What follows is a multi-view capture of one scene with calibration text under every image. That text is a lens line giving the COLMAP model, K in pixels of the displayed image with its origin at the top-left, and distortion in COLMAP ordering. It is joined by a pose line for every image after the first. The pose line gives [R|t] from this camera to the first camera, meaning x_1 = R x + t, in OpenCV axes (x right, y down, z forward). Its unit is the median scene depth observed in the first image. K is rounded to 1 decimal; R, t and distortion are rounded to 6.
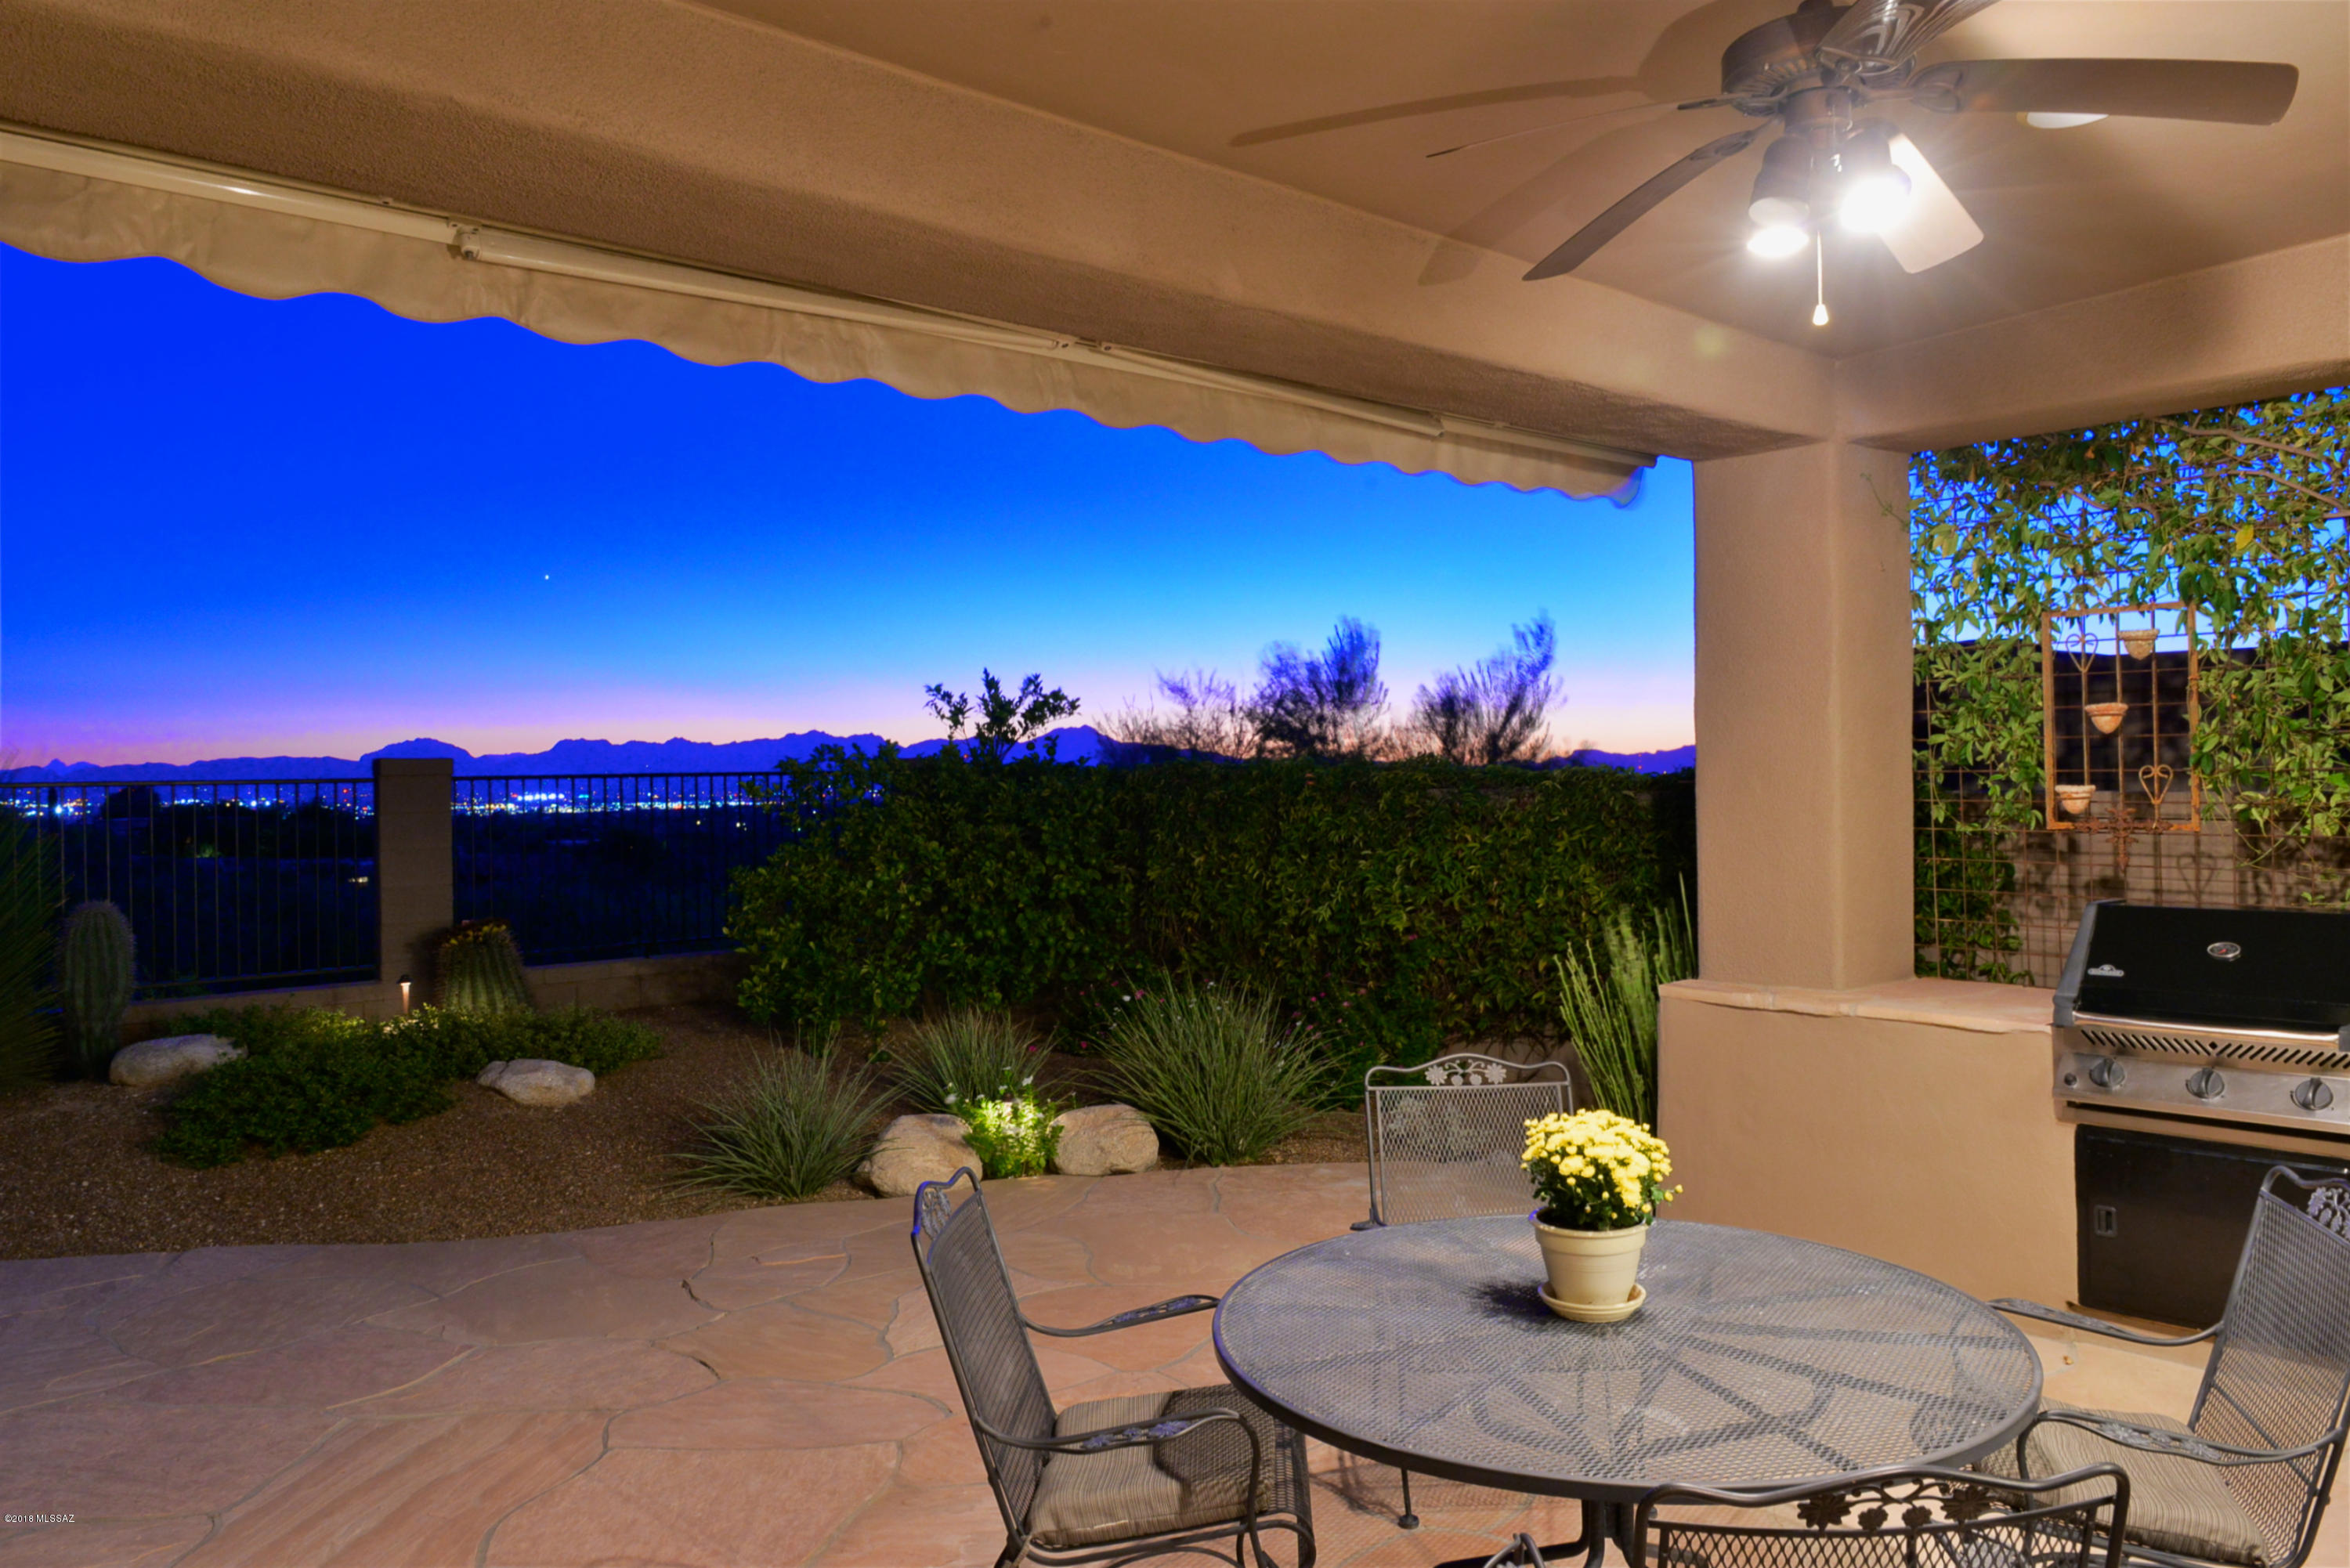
lens RADIAL K [[1613.2, 0, 1188.7], [0, 1613.2, 785.7], [0, 0, 1]] dist [-0.011306, -0.006237]
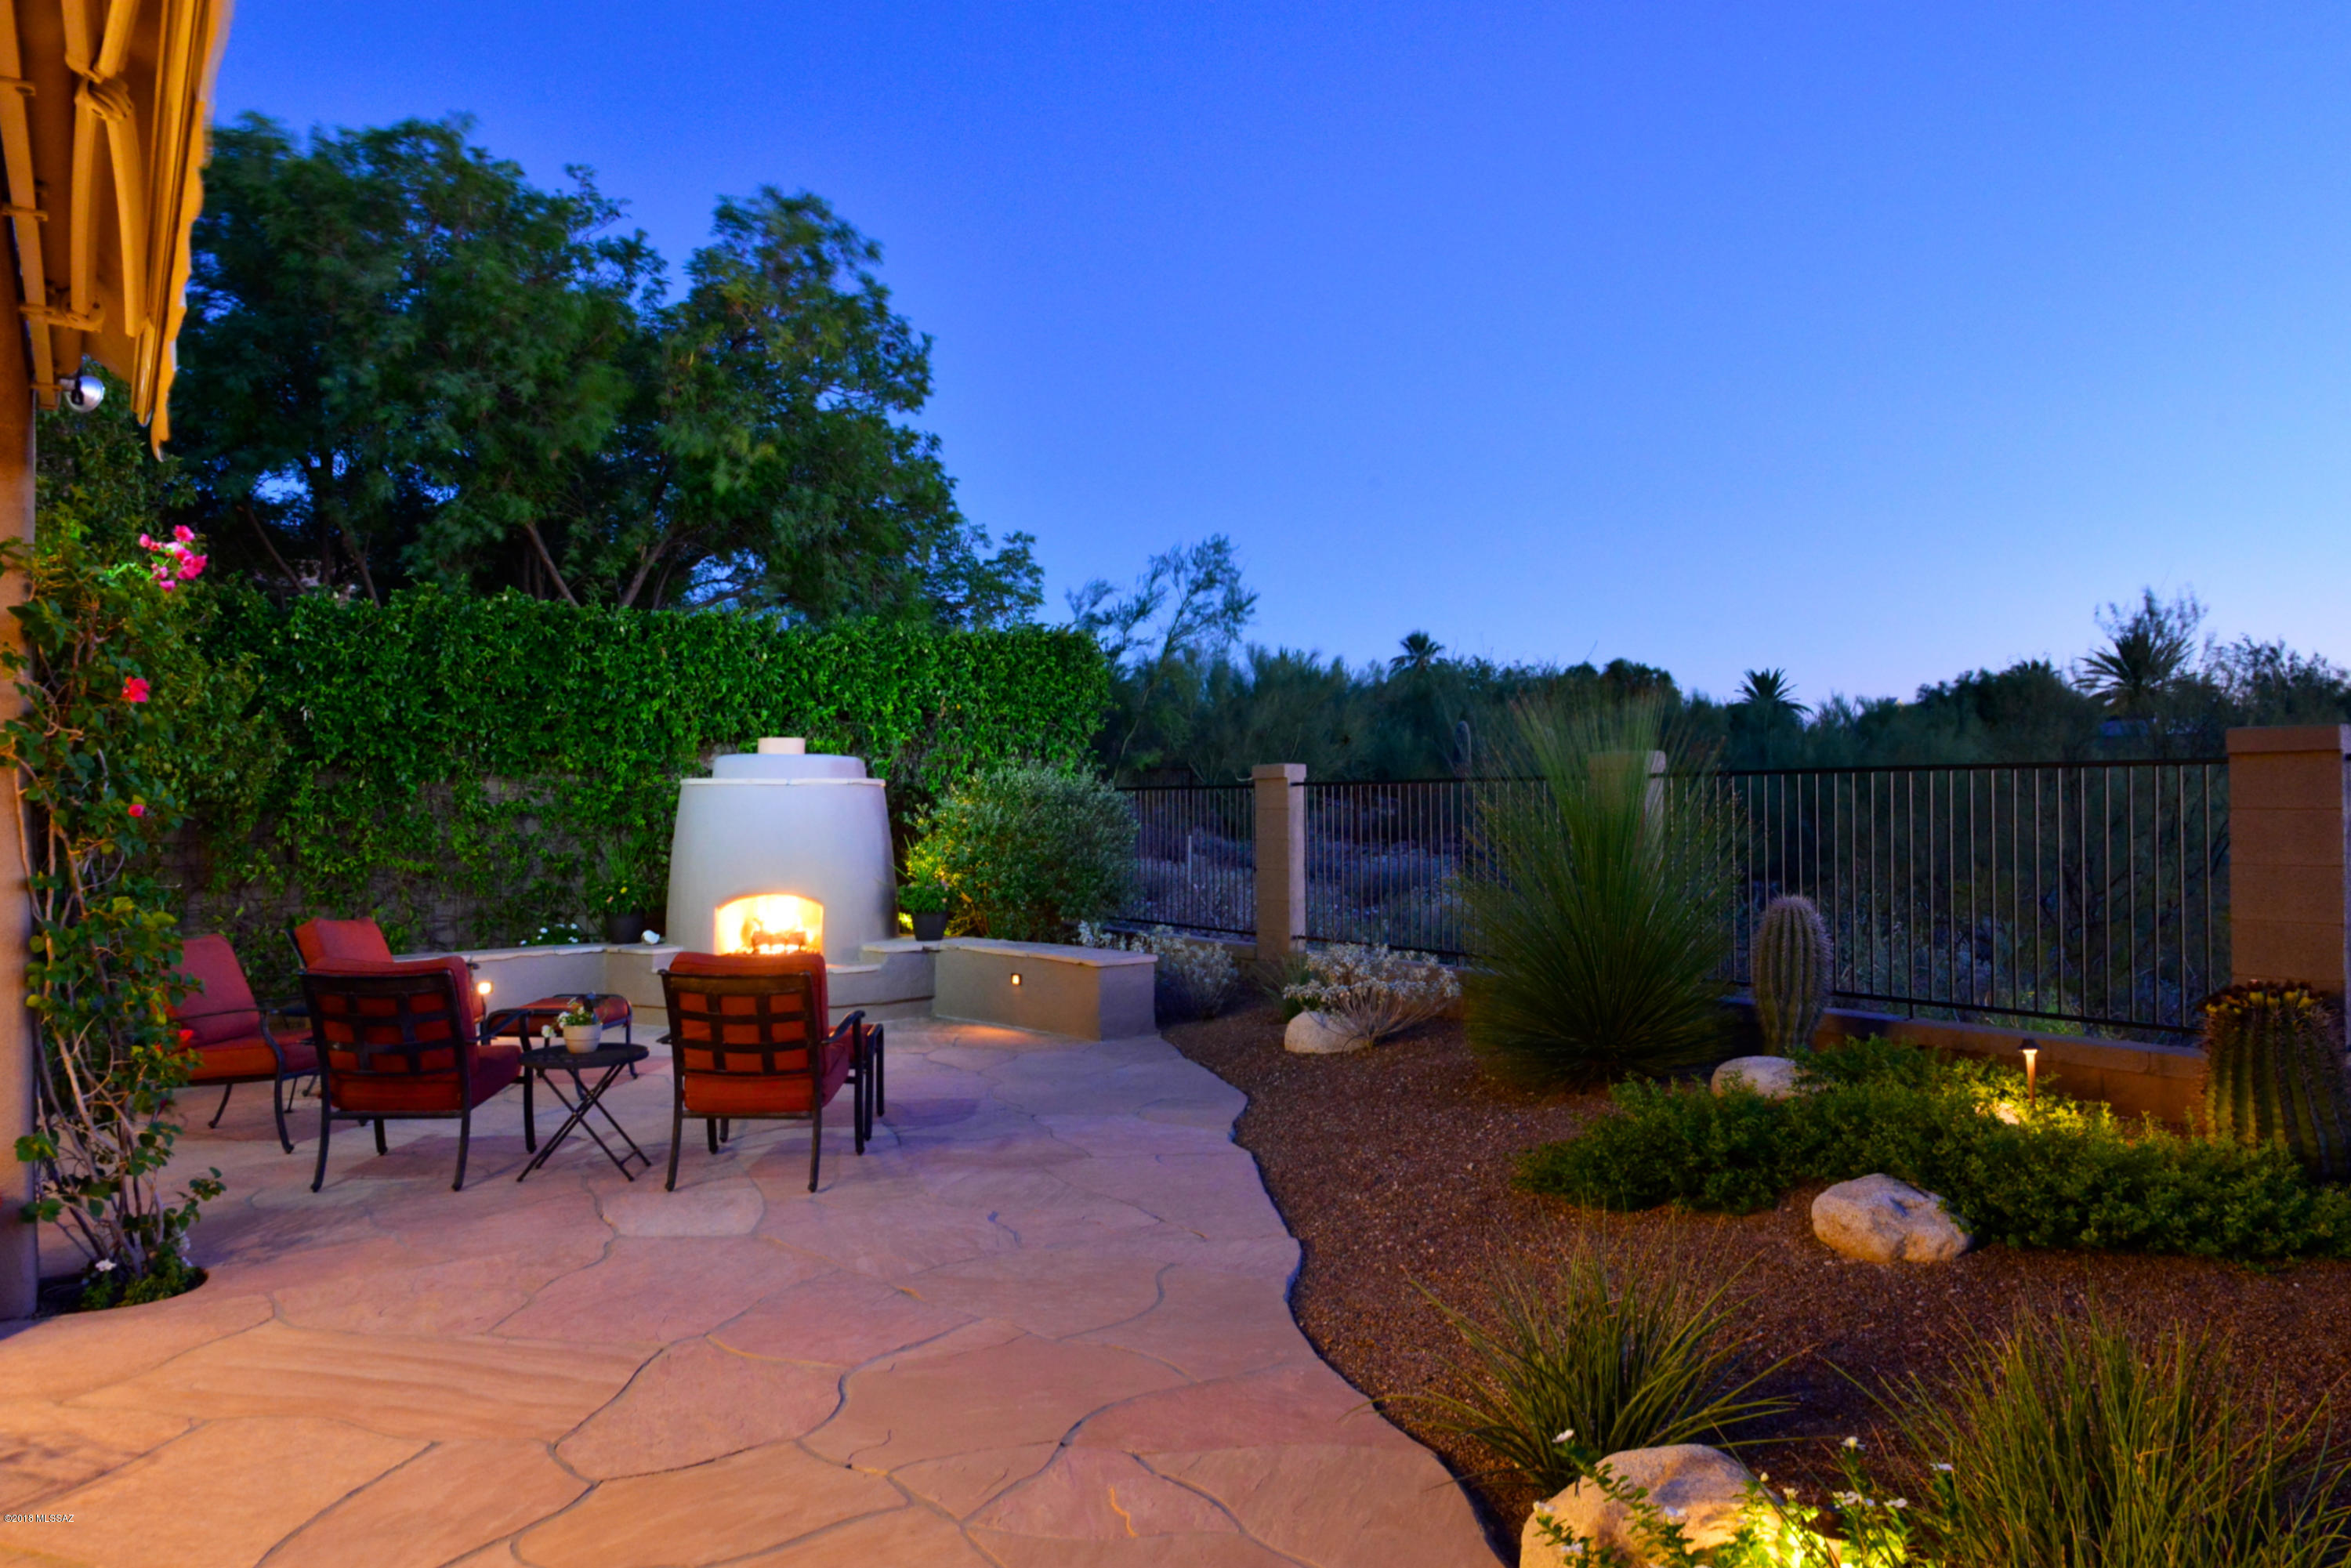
lens RADIAL K [[1613.9, 0, 1189.2], [0, 1613.9, 785.7], [0, 0, 1]] dist [-0.011306, -0.006237]
pose [[-0.116316, 0.005922, -0.993195, 0.231963], [0.000780, 0.999982, 0.005871, 0.003846], [0.993212, -0.000092, -0.116319, 0.665126]]
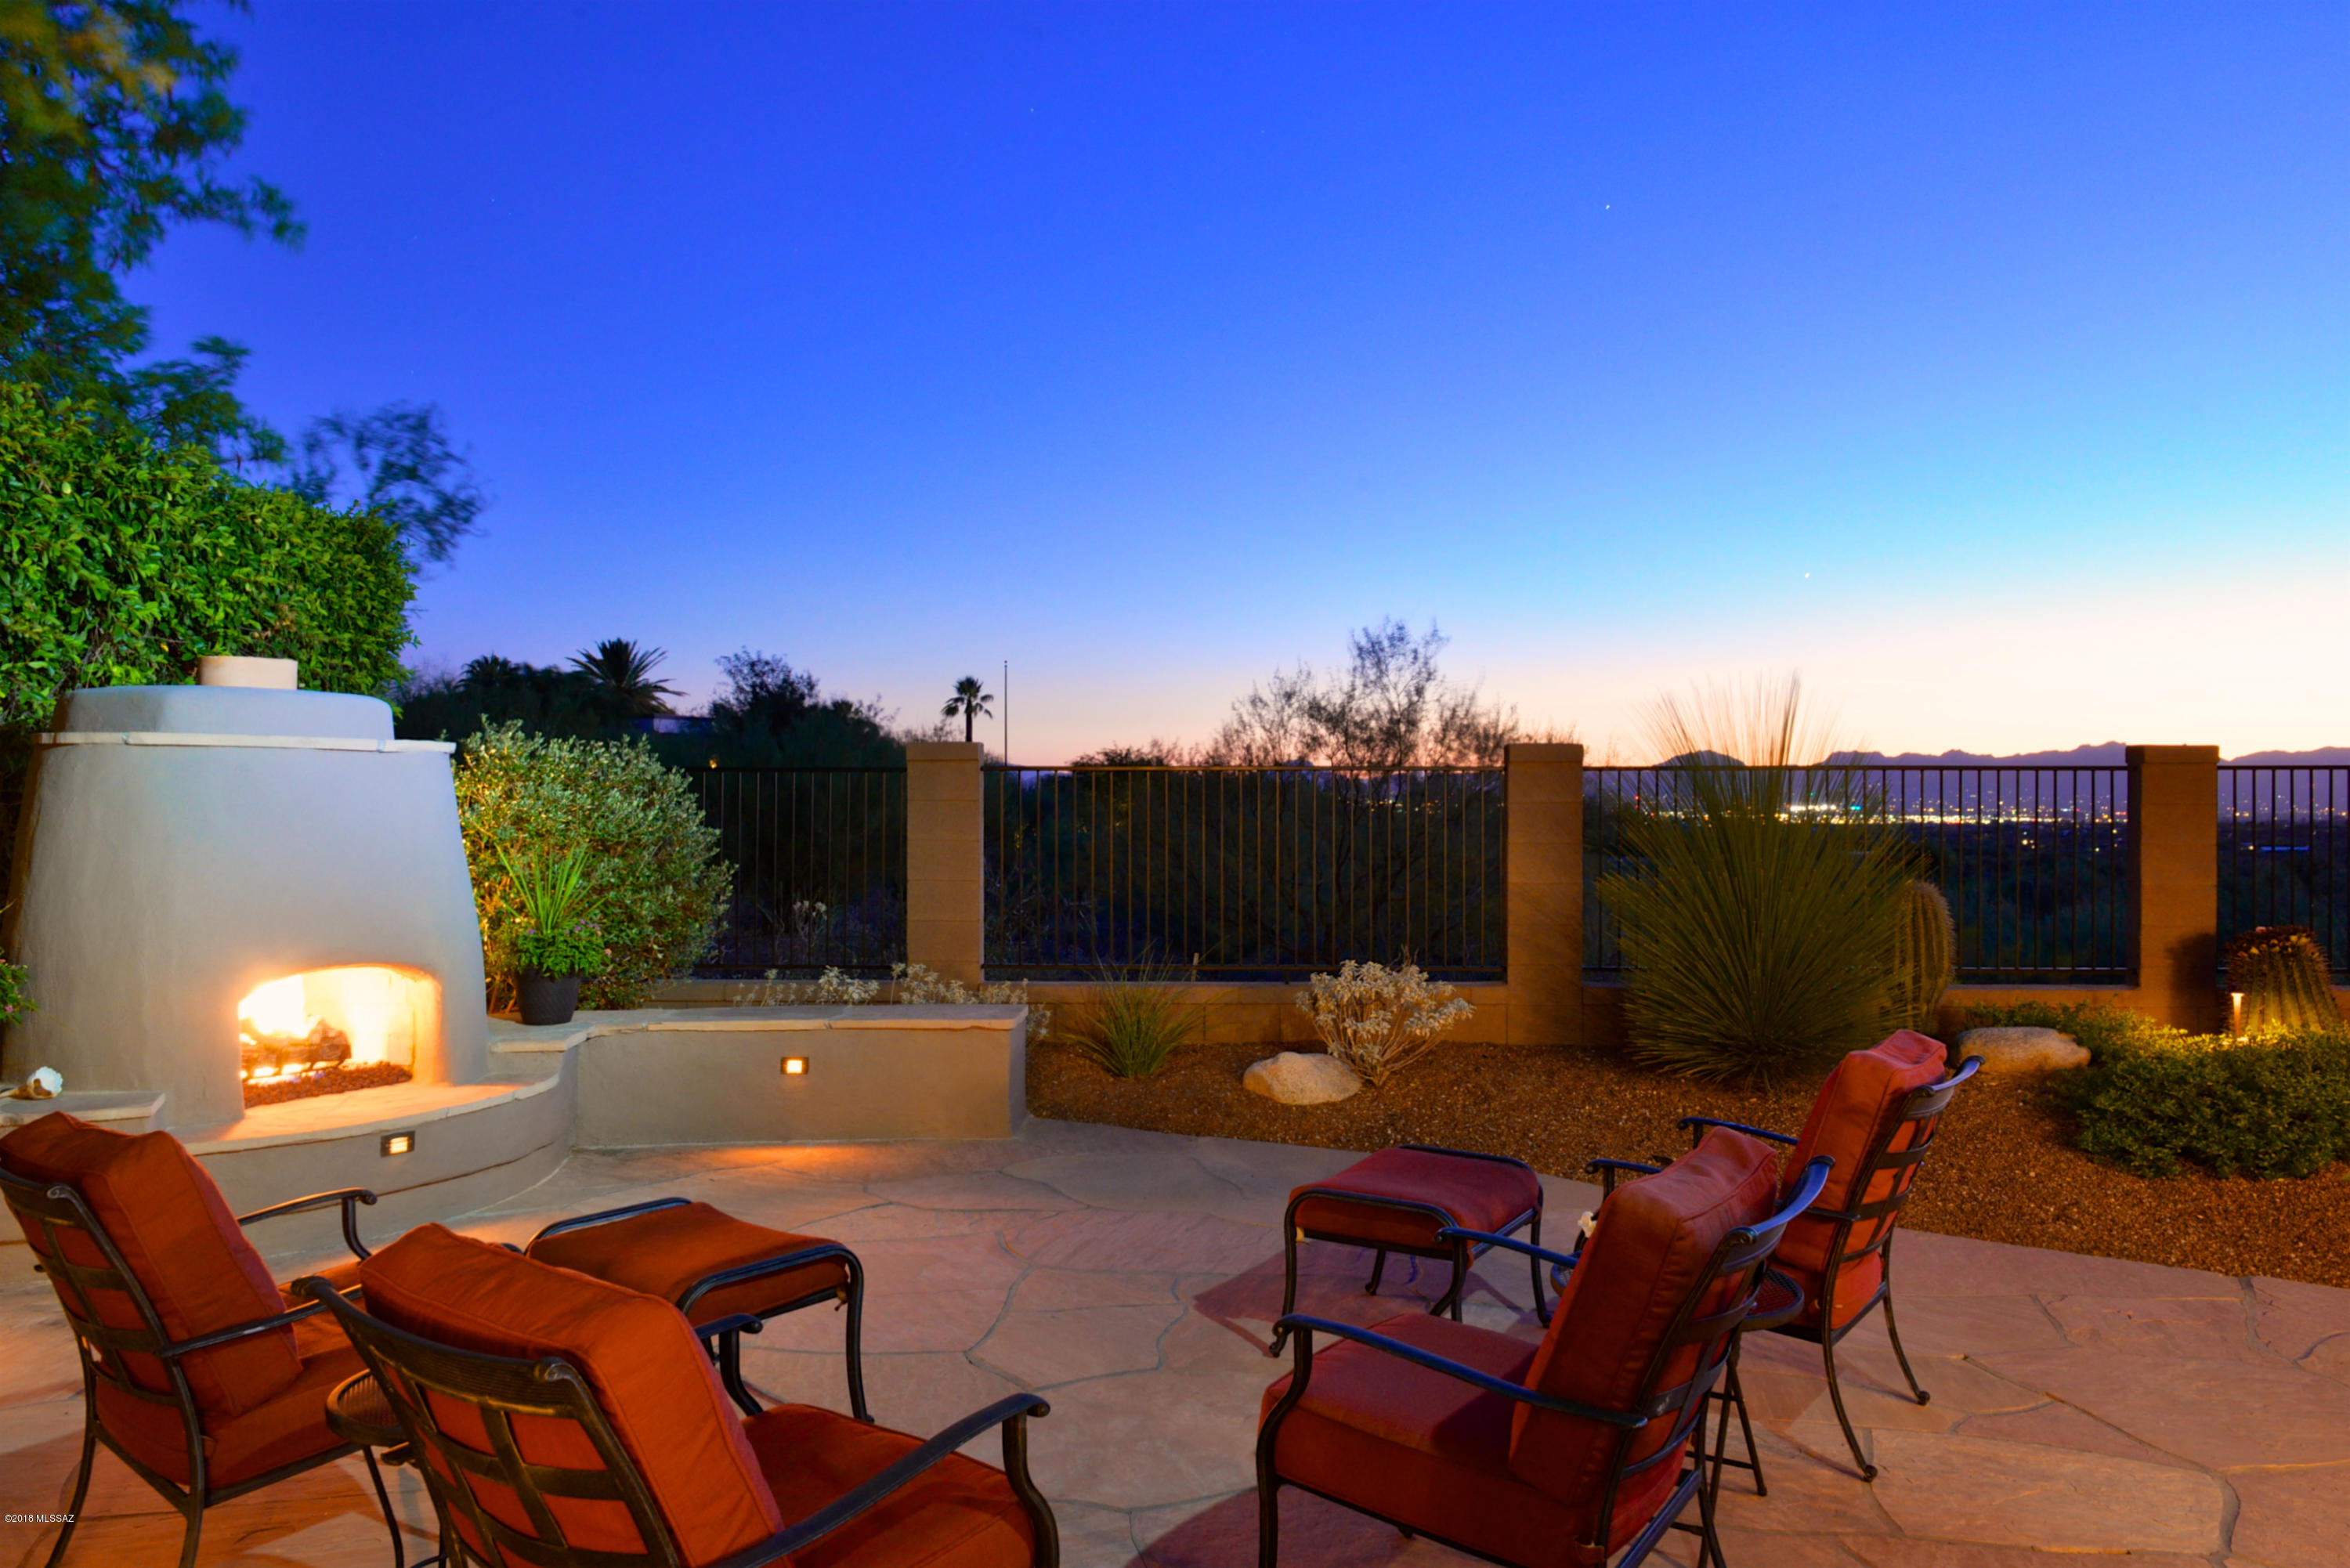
lens RADIAL K [[1613.2, 0, 1188.7], [0, 1613.2, 785.7], [0, 0, 1]] dist [-0.011306, -0.006237]
pose [[0.728581, 0.015807, -0.684777, -0.289801], [-0.020378, 0.999791, 0.001396, 0.017617], [0.684656, 0.012937, 0.728751, -0.035355]]
